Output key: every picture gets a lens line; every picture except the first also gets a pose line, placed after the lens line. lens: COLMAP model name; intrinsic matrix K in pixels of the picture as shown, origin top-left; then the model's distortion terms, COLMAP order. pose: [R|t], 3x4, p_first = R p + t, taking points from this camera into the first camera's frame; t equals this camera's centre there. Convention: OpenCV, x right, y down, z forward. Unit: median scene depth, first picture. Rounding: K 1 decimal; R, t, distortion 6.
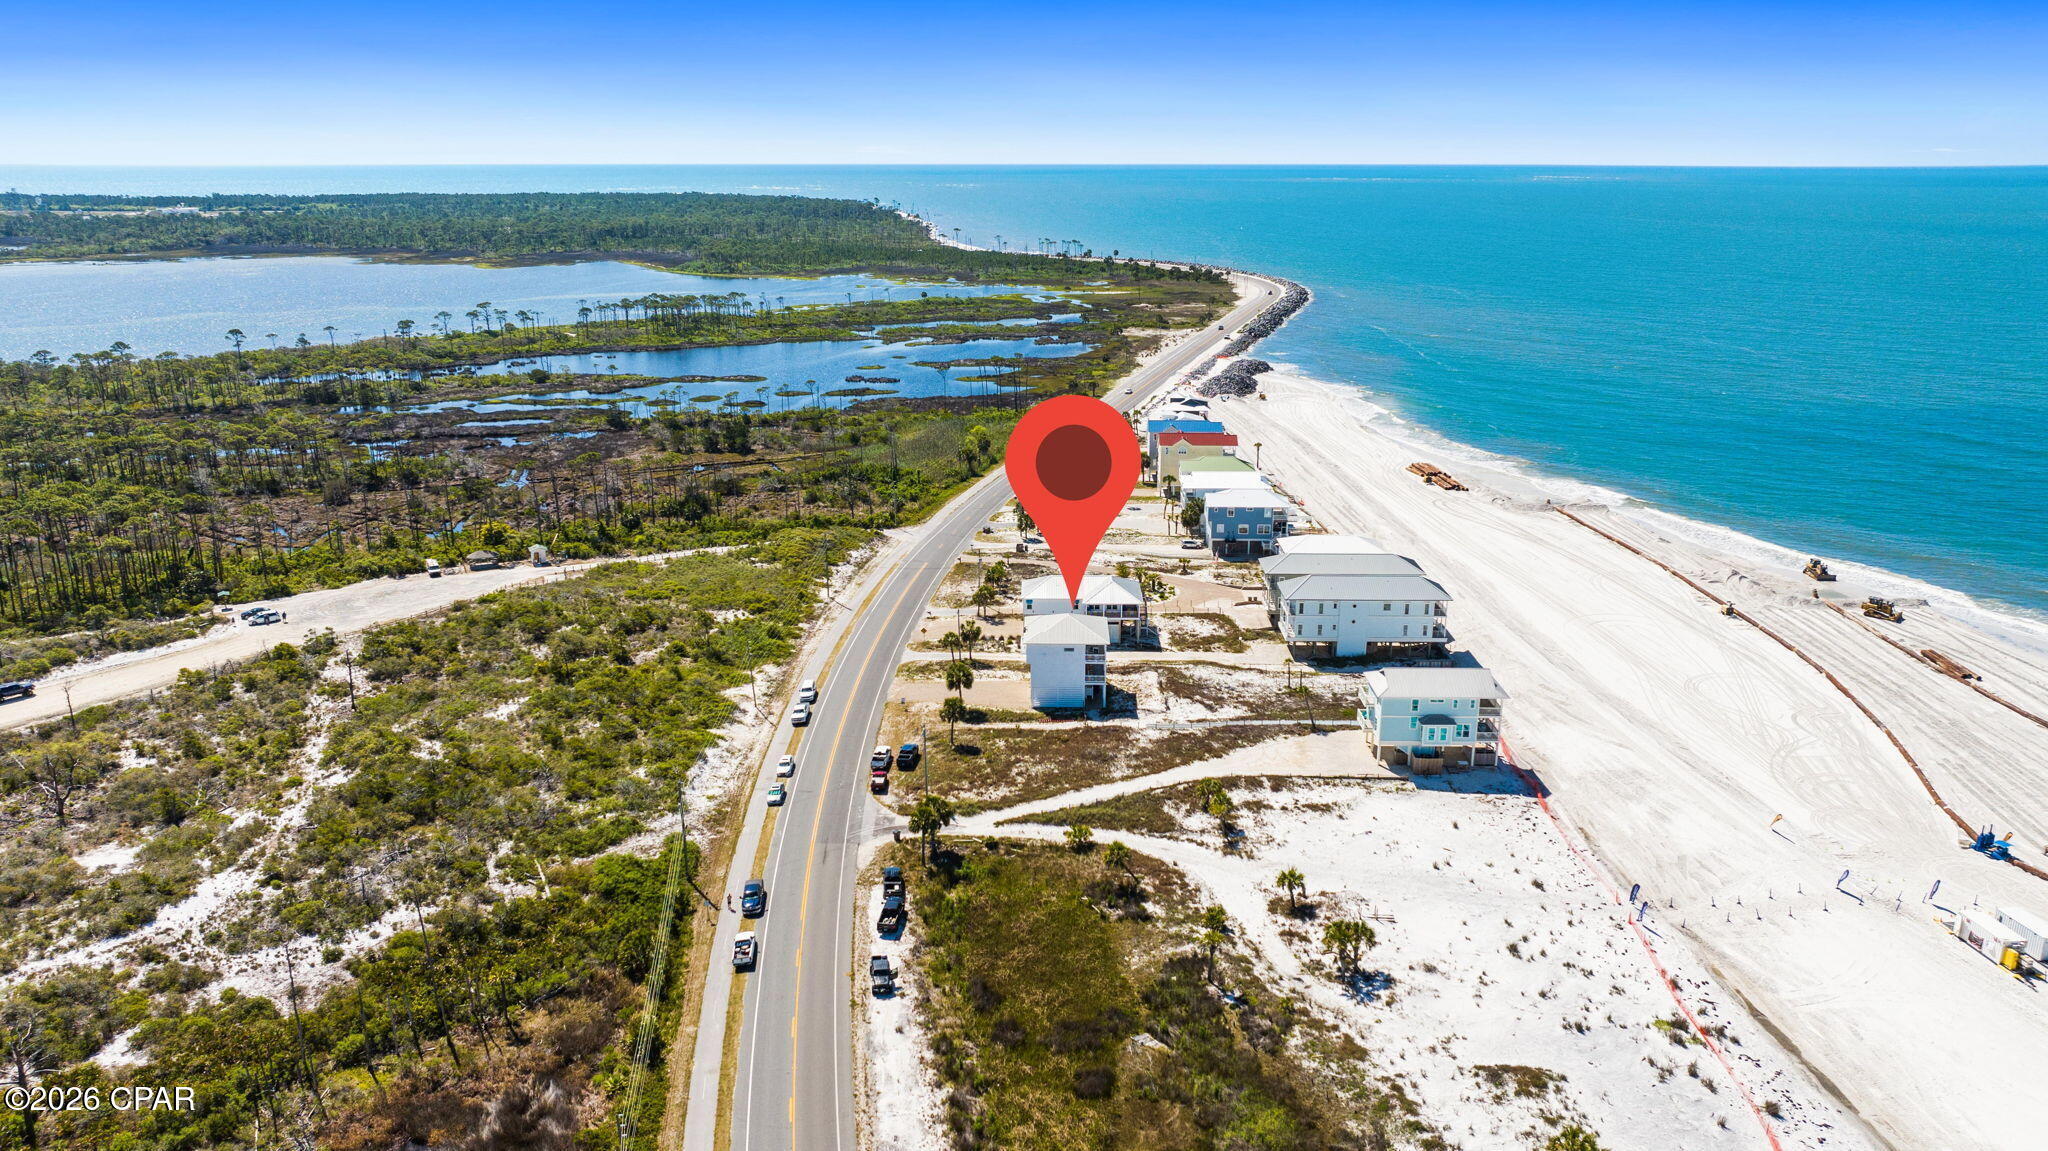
lens RADIAL K [[1440.9, 0, 1024.0], [0, 1440.9, 575.5], [0, 0, 1]] dist [-0.014814, -0.008043]
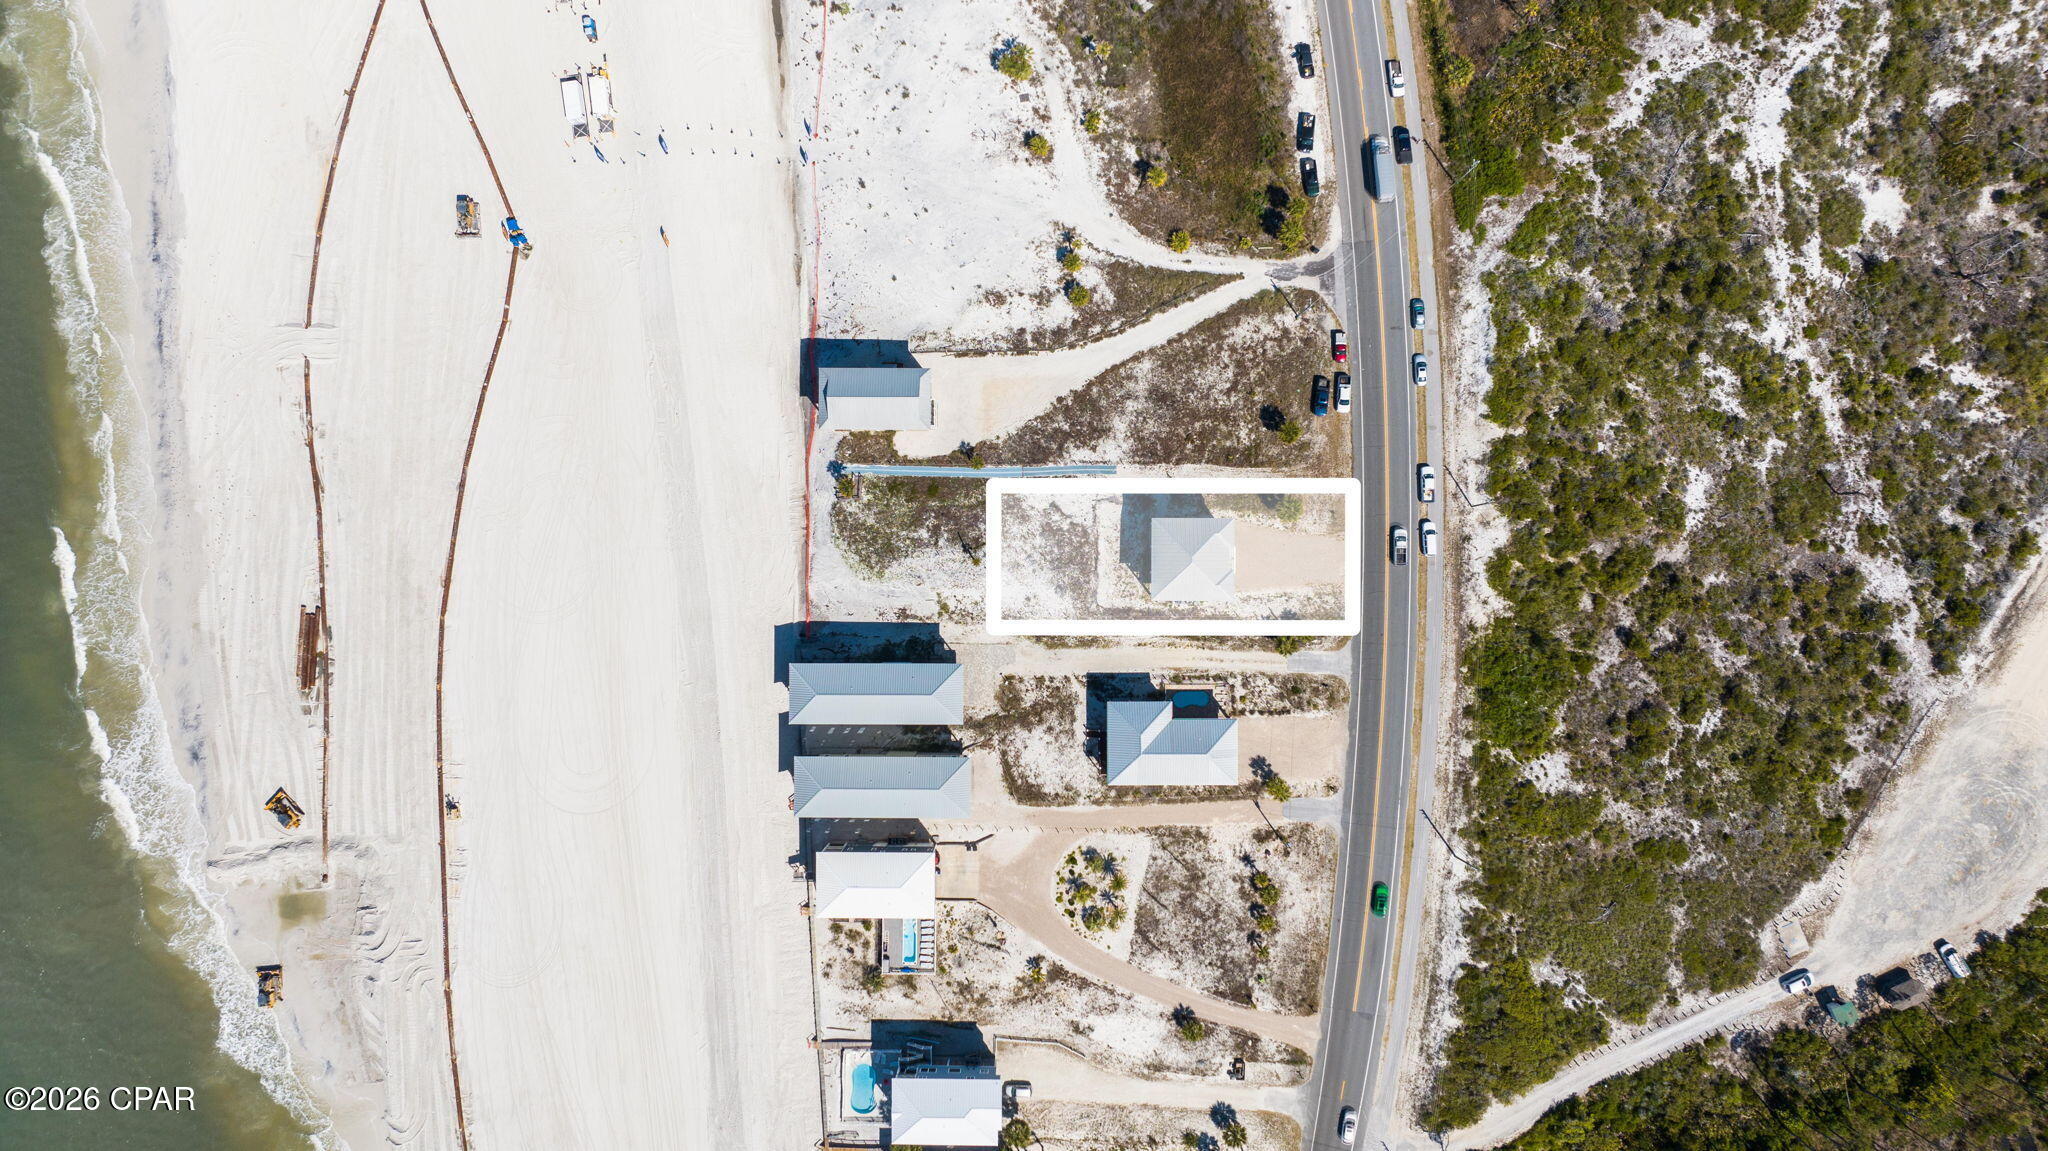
lens RADIAL K [[1440.9, 0, 1024.0], [0, 1440.9, 575.5], [0, 0, 1]] dist [-0.014814, -0.008043]
pose [[-0.999776, 0.016594, 0.013125, 0.166277], [0.007752, -0.289914, 0.957021, -1.162772], [0.019685, 0.956909, 0.289720, 0.871018]]
